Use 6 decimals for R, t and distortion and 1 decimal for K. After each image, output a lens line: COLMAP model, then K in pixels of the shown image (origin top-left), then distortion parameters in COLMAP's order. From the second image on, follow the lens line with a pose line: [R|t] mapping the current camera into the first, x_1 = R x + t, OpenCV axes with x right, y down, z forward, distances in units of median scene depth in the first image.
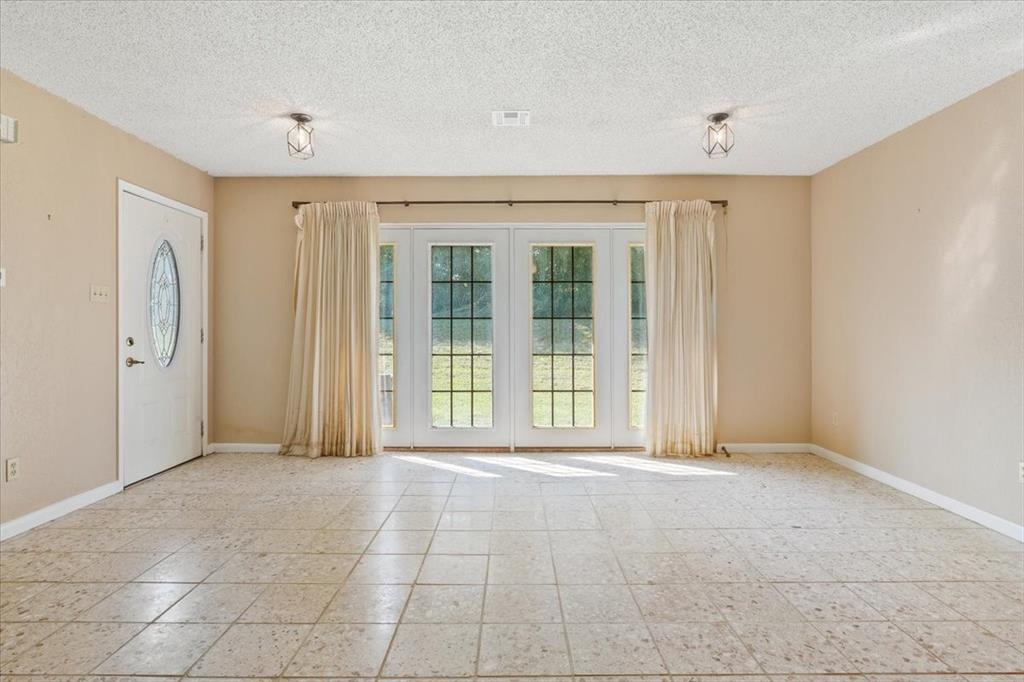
lens RADIAL K [[501.2, 0, 514.0], [0, 501.2, 332.7], [0, 0, 1]] dist [-0.000010, -0.000424]
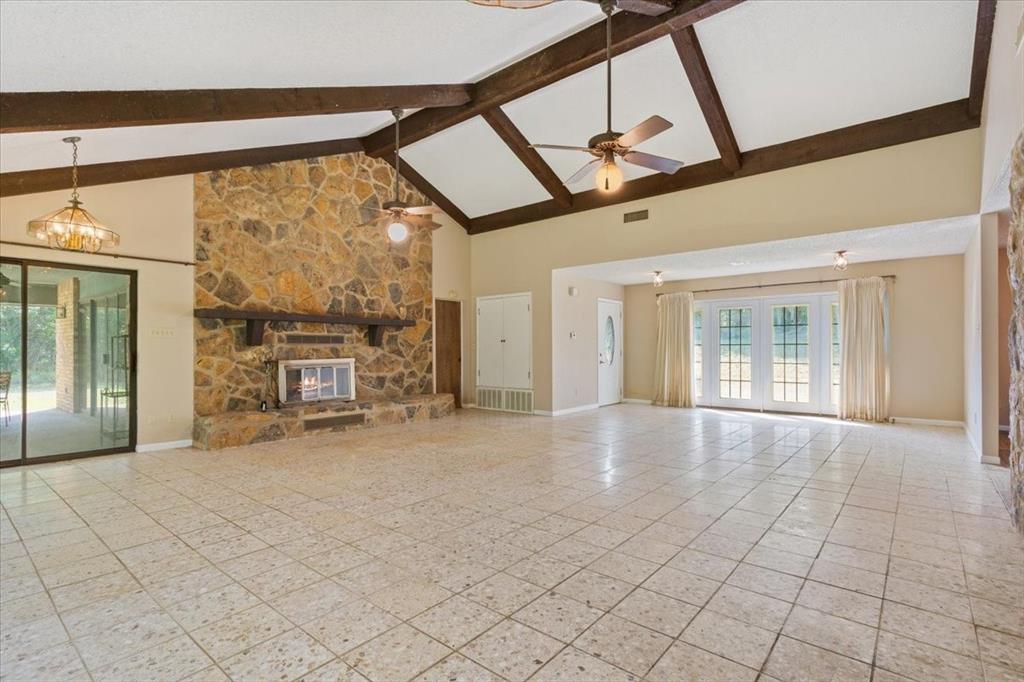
lens RADIAL K [[501.2, 0, 515.4], [0, 501.2, 344.1], [0, 0, 1]] dist [-0.000010, -0.000424]
pose [[0.763748, -0.010661, -0.645427, 0.545987], [-0.002074, 0.999818, -0.018968, 0.009395], [0.645511, 0.015825, 0.763587, -1.168536]]
